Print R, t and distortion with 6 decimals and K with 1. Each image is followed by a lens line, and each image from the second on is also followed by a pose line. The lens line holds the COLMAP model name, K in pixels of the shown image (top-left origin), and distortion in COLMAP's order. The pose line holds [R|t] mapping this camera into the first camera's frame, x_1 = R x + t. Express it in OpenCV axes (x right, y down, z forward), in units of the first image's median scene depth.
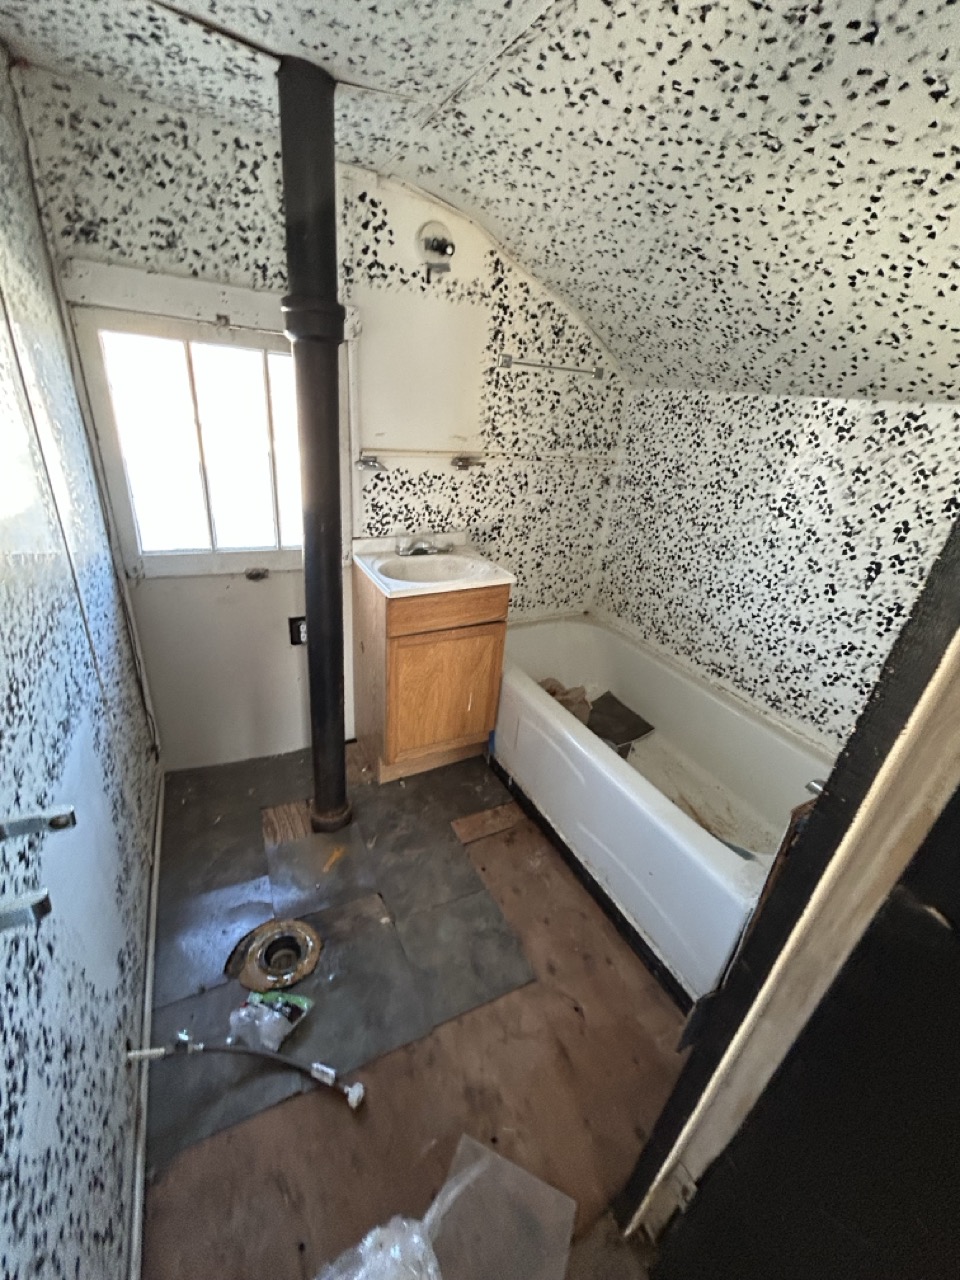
lens RADIAL K [[514.8, 0, 481.1], [0, 514.8, 636.3], [0, 0, 1]] dist [-0.002685, -0.000200]
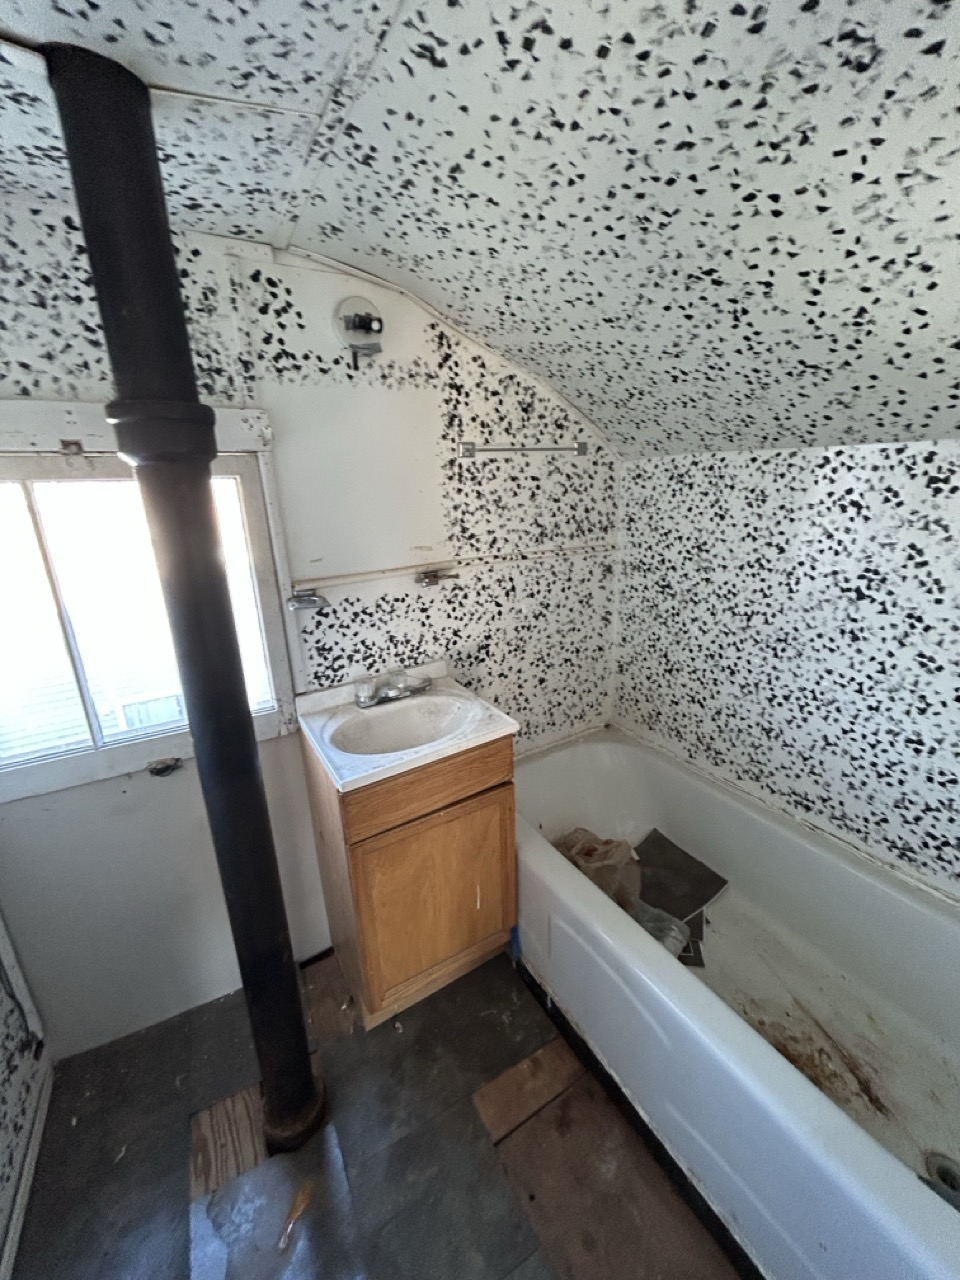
lens RADIAL K [[514.8, 0, 479.7], [0, 514.8, 639.6], [0, 0, 1]] dist [-0.002685, -0.000200]
pose [[0.991611, -0.128963, 0.008700, 0.023713], [0.128984, 0.982919, -0.131279, -0.151585], [0.008378, 0.131300, 0.991307, 0.272256]]
